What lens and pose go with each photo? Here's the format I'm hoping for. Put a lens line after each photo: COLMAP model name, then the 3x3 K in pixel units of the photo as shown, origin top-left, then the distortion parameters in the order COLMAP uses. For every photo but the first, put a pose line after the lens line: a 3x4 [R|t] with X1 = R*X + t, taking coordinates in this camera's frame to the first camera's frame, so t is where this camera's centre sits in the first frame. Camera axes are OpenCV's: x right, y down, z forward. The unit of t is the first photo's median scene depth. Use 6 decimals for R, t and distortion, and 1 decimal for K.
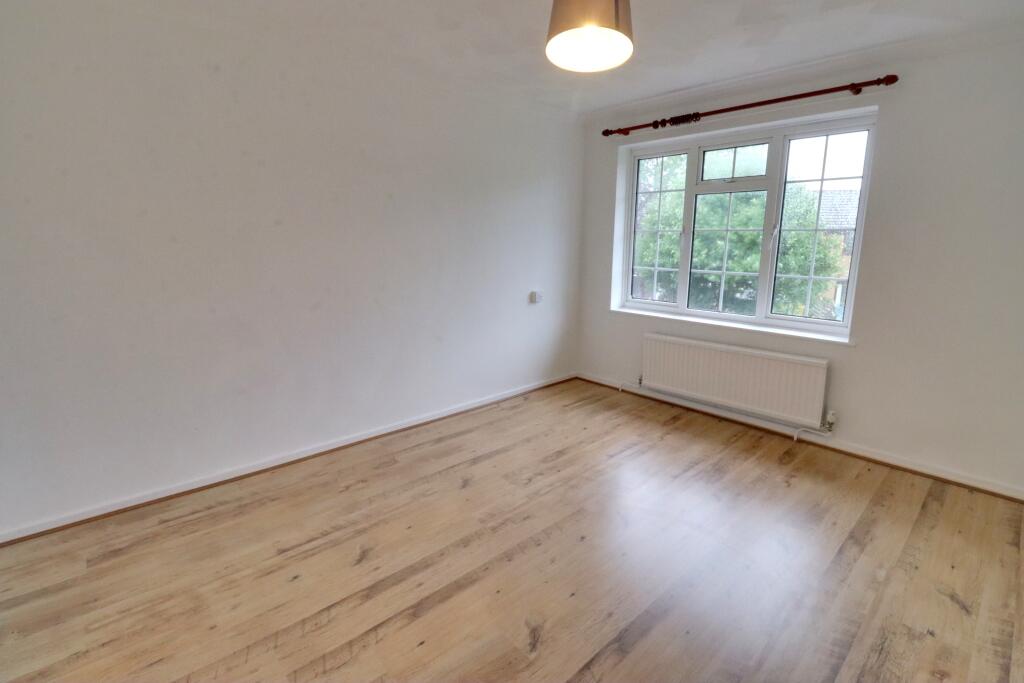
lens RADIAL K [[483.3, 0, 512.0], [0, 483.3, 341.5], [0, 0, 1]] dist [-0.002528, -0.000567]
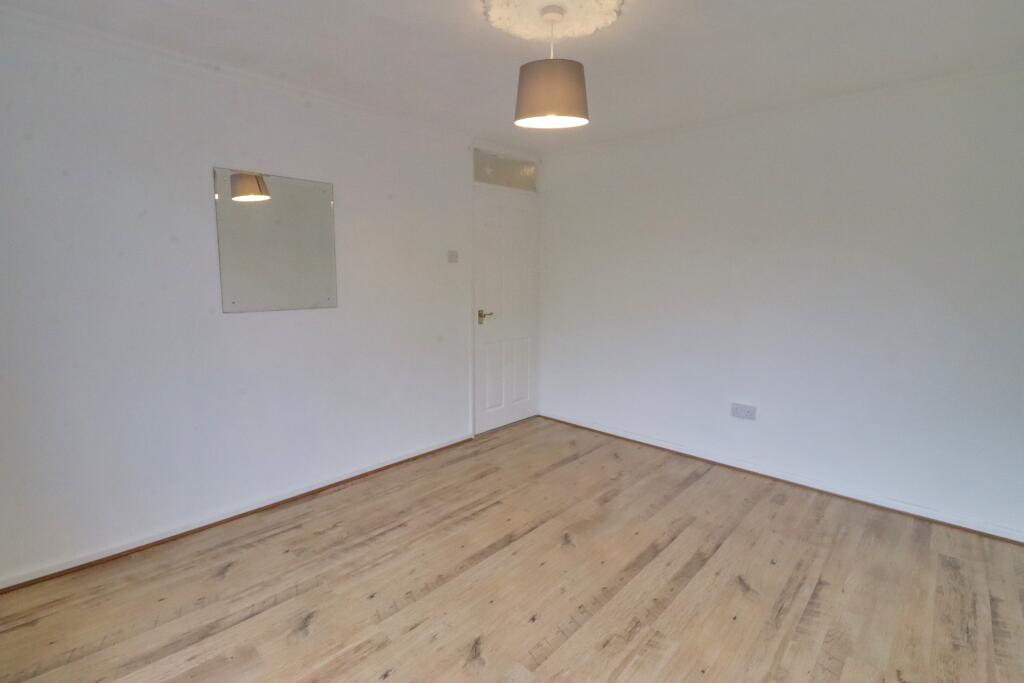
lens RADIAL K [[483.3, 0, 512.0], [0, 483.3, 341.5], [0, 0, 1]] dist [-0.002528, -0.000567]
pose [[-0.996235, -0.007482, -0.086372, 0.287566], [-0.038052, 0.932913, 0.358087, -0.404781], [0.077899, 0.360025, -0.929685, 1.772685]]
